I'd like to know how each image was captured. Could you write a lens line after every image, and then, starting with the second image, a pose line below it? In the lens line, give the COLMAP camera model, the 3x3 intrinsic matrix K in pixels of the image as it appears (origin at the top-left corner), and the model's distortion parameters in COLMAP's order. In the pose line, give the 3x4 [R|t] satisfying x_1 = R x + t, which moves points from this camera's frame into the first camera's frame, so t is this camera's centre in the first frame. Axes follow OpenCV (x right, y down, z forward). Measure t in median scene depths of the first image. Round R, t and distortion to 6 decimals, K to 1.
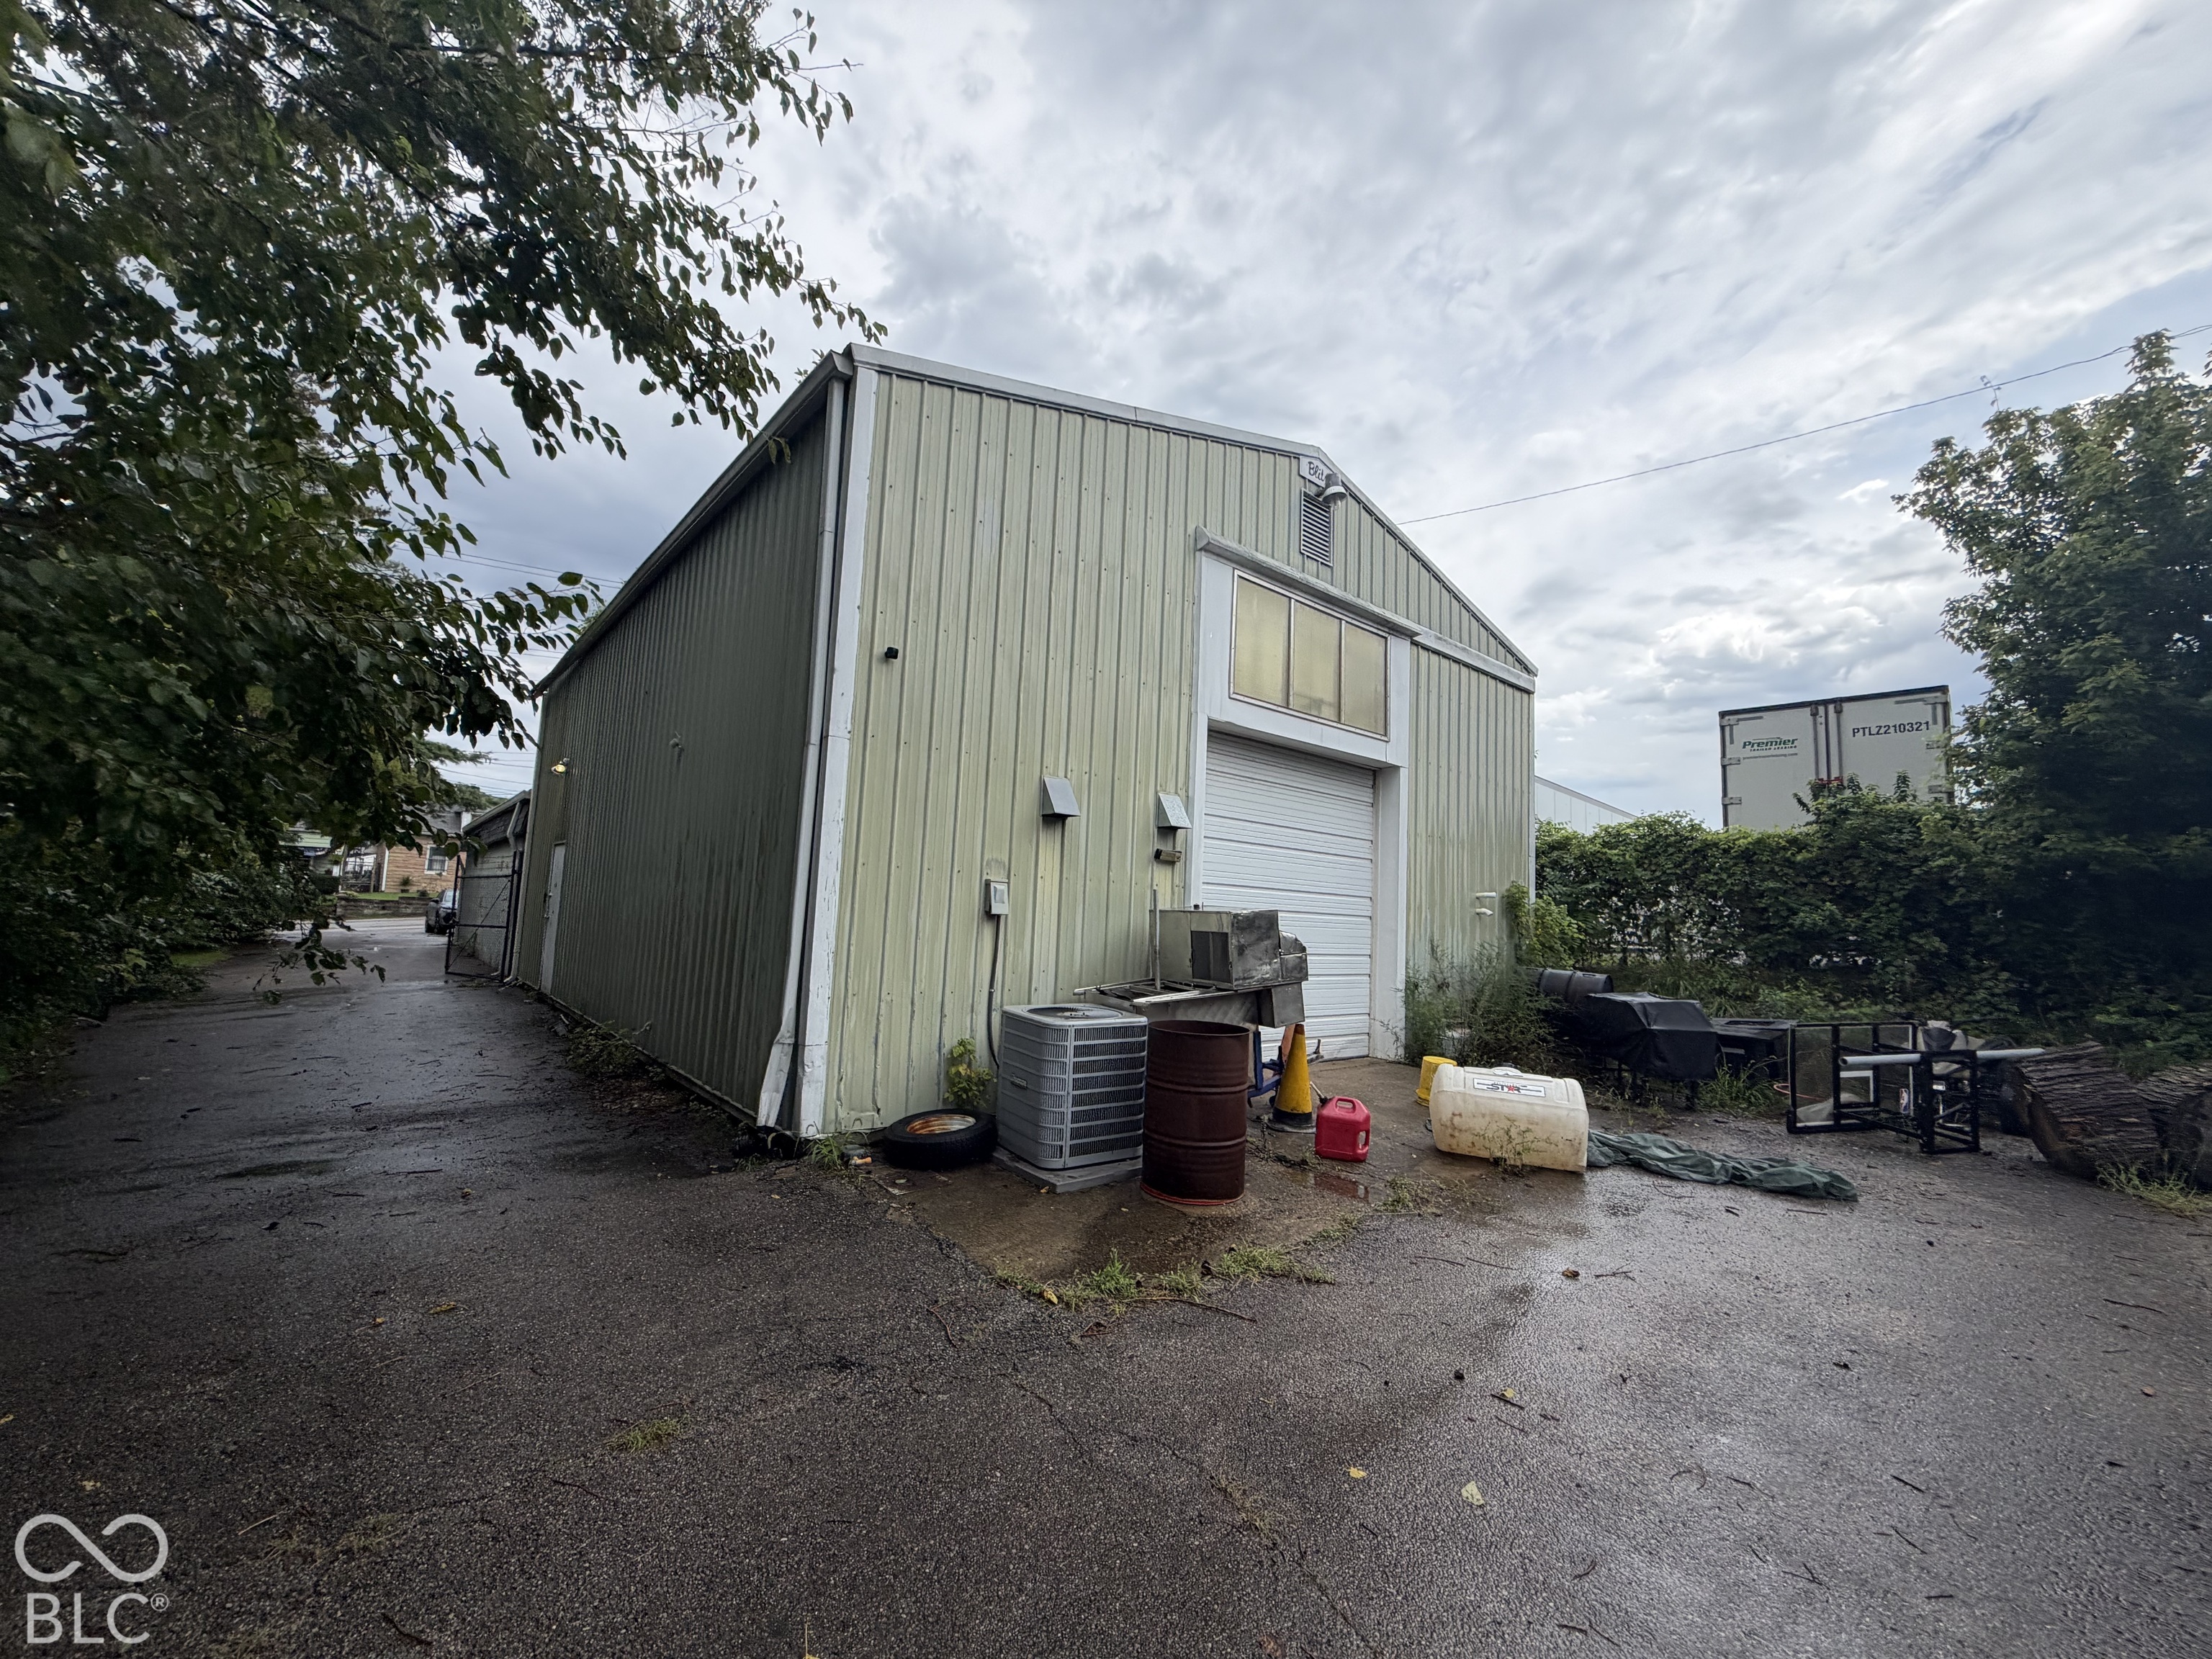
lens RADIAL K [[867.5, 0, 1106.0], [0, 867.5, 829.5], [0, 0, 1]] dist [-0.000701, 0.000084]
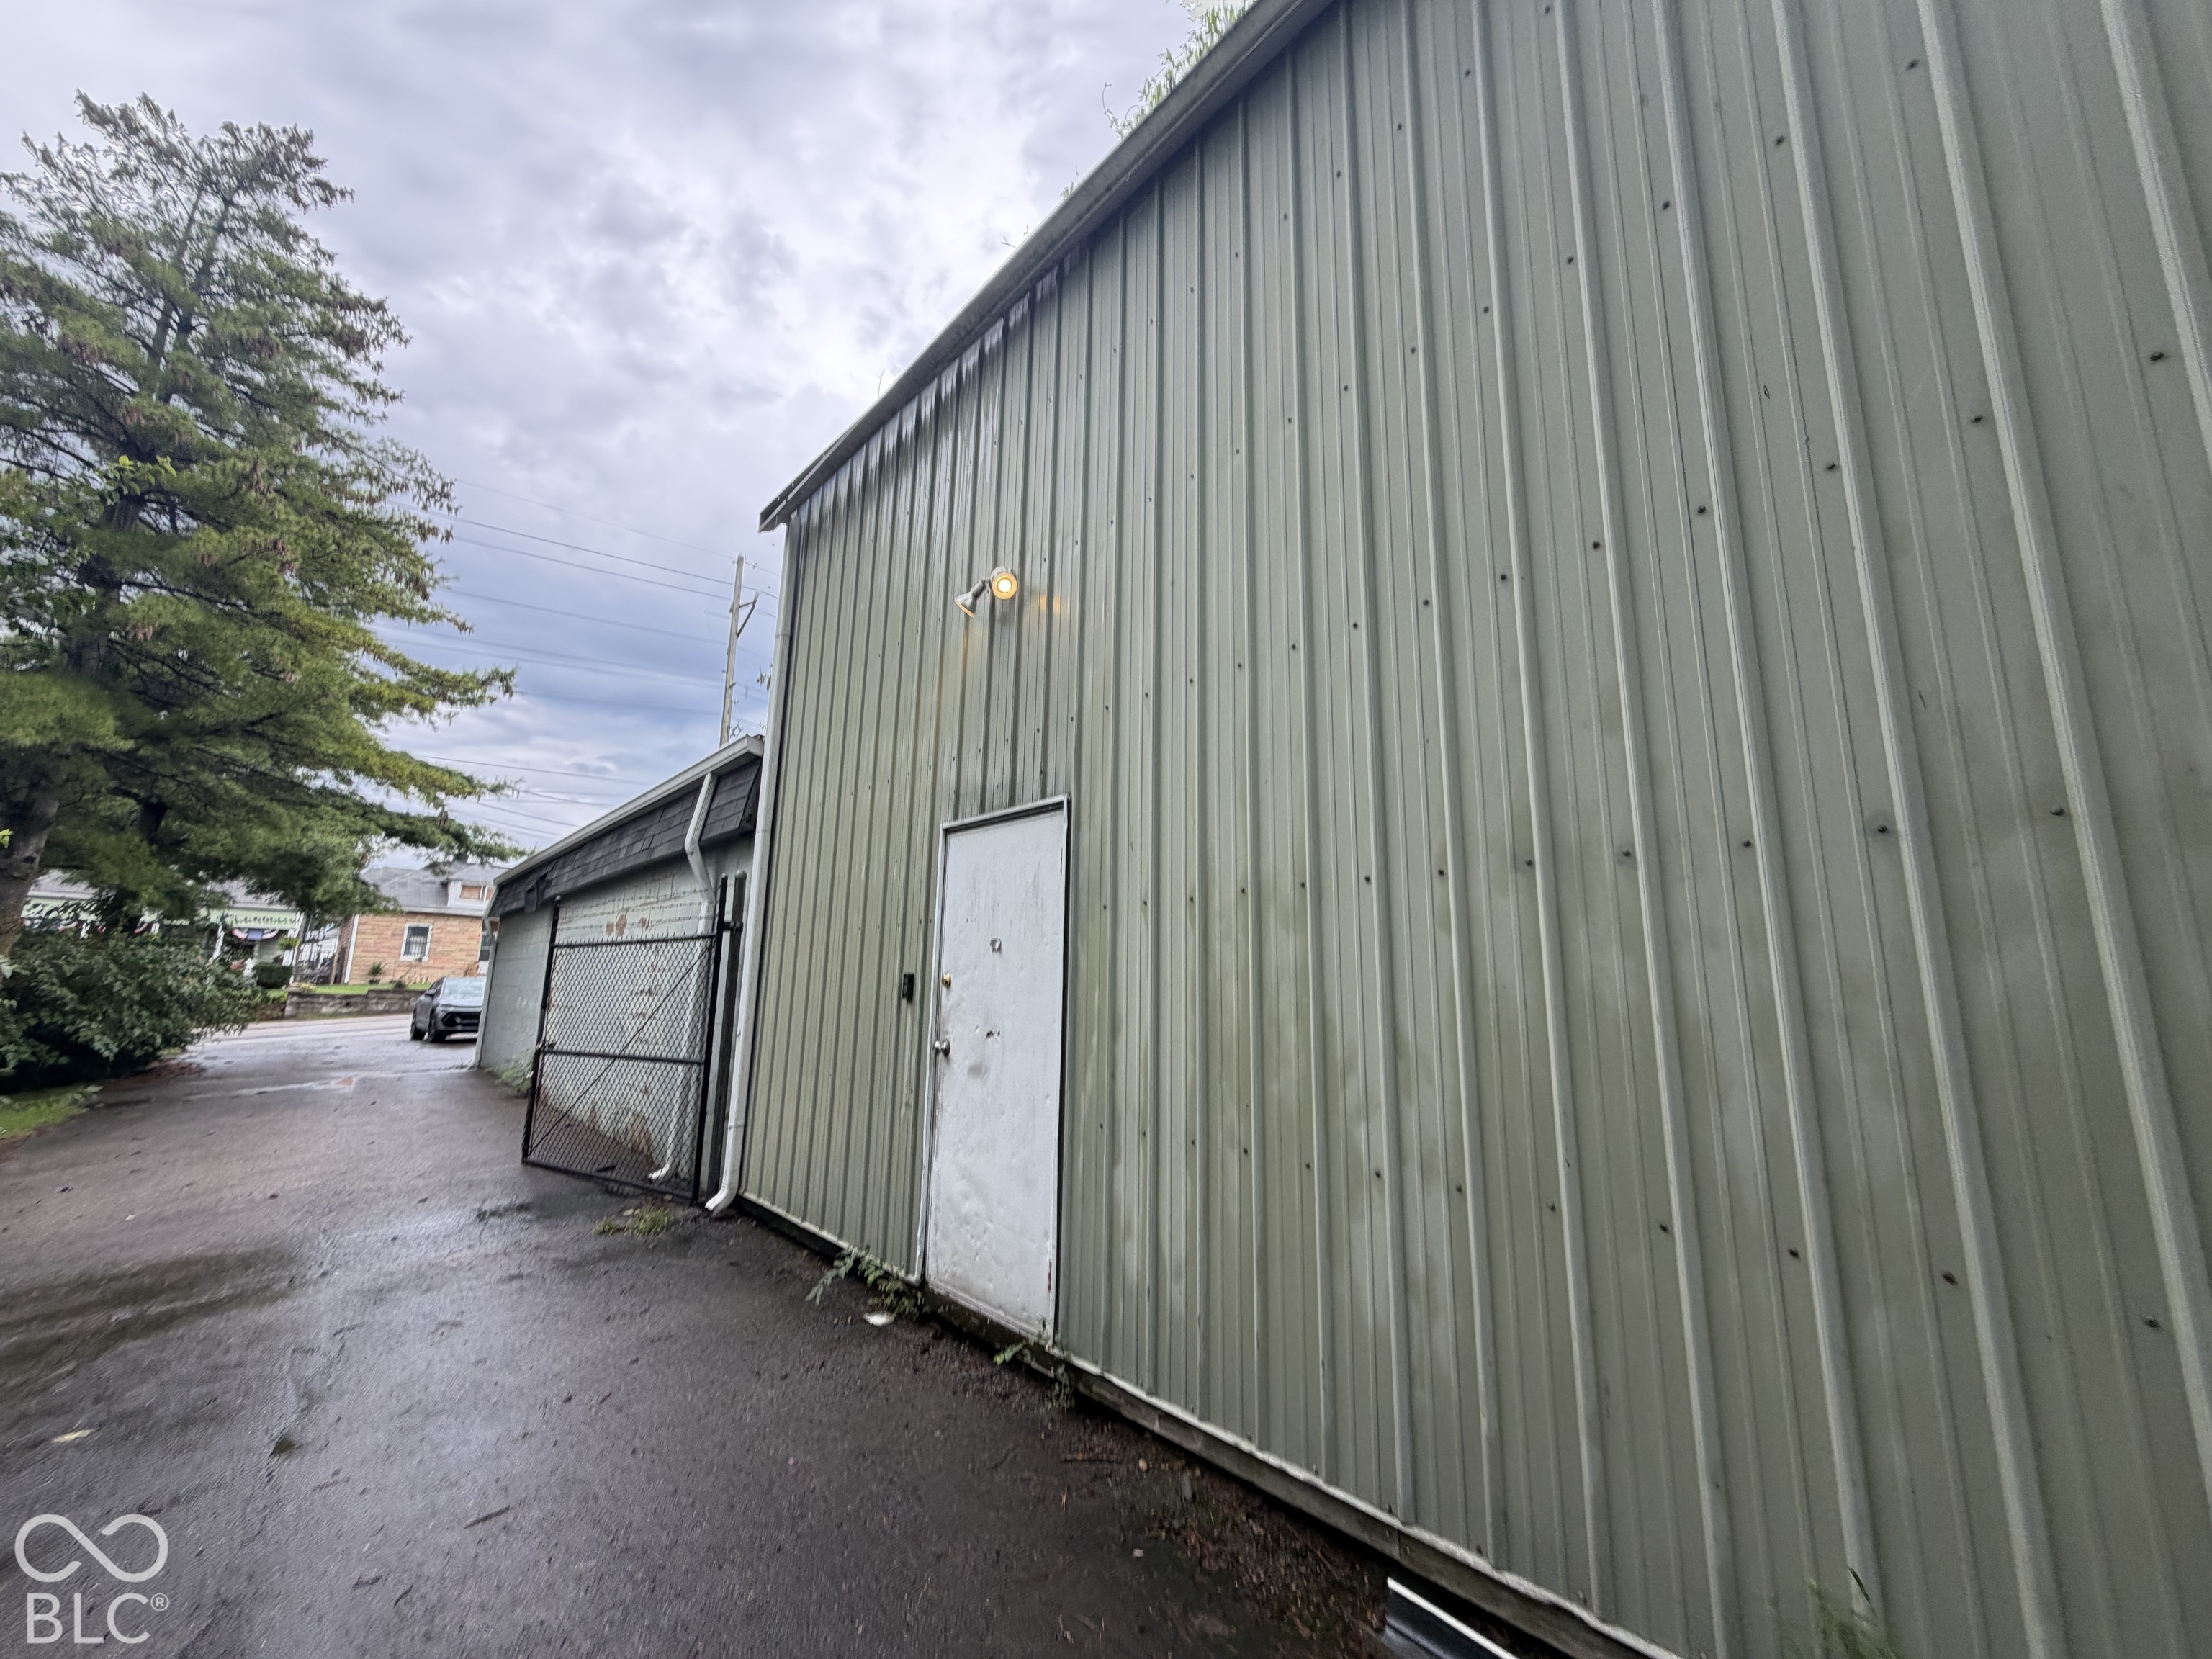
lens RADIAL K [[867.5, 0, 1106.0], [0, 867.5, 829.5], [0, 0, 1]] dist [-0.000701, 0.000084]
pose [[0.999503, -0.015515, 0.027458, -0.180513], [0.017861, 0.996017, -0.087361, 0.015047], [-0.025993, 0.087808, 0.995798, 0.203827]]
